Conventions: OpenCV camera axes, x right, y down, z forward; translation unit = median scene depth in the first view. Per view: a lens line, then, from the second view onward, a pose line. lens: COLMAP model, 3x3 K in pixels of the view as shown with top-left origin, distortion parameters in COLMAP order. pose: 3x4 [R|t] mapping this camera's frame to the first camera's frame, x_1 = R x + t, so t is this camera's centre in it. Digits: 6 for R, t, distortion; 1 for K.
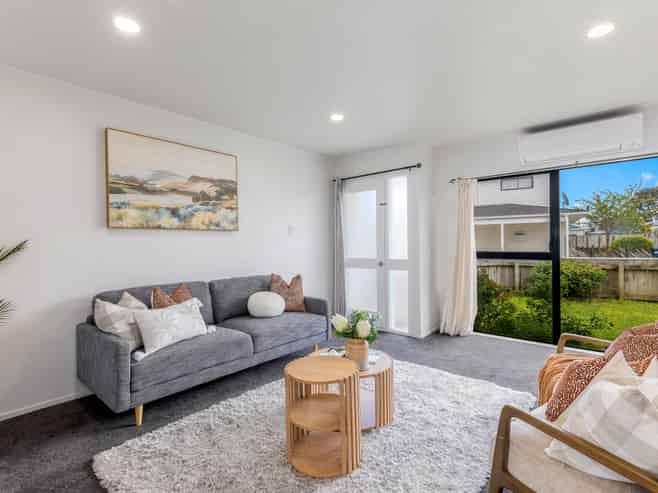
lens RADIAL K [[327.3, 0, 328.1], [0, 327.3, 243.5], [0, 0, 1]] dist [0.000715, 0.000138]
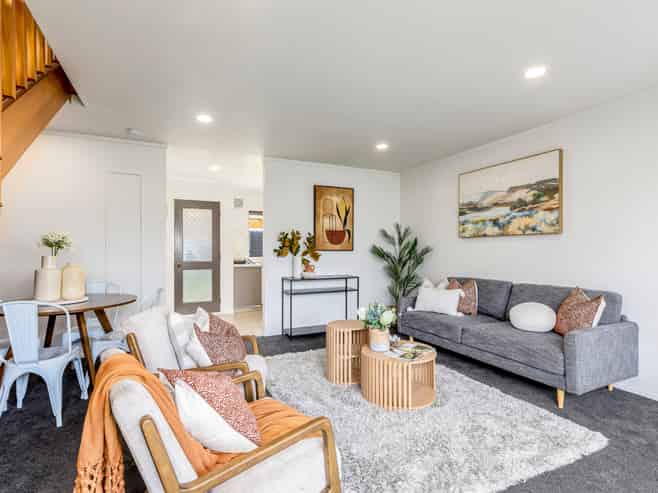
lens RADIAL K [[327.3, 0, 327.3], [0, 327.3, 250.0], [0, 0, 1]] dist [0.000715, 0.000138]
pose [[-0.384301, 0.012347, -0.923125, 0.843698], [0.007234, 0.999920, 0.010362, -0.008245], [0.923180, -0.002696, -0.384360, 0.827411]]
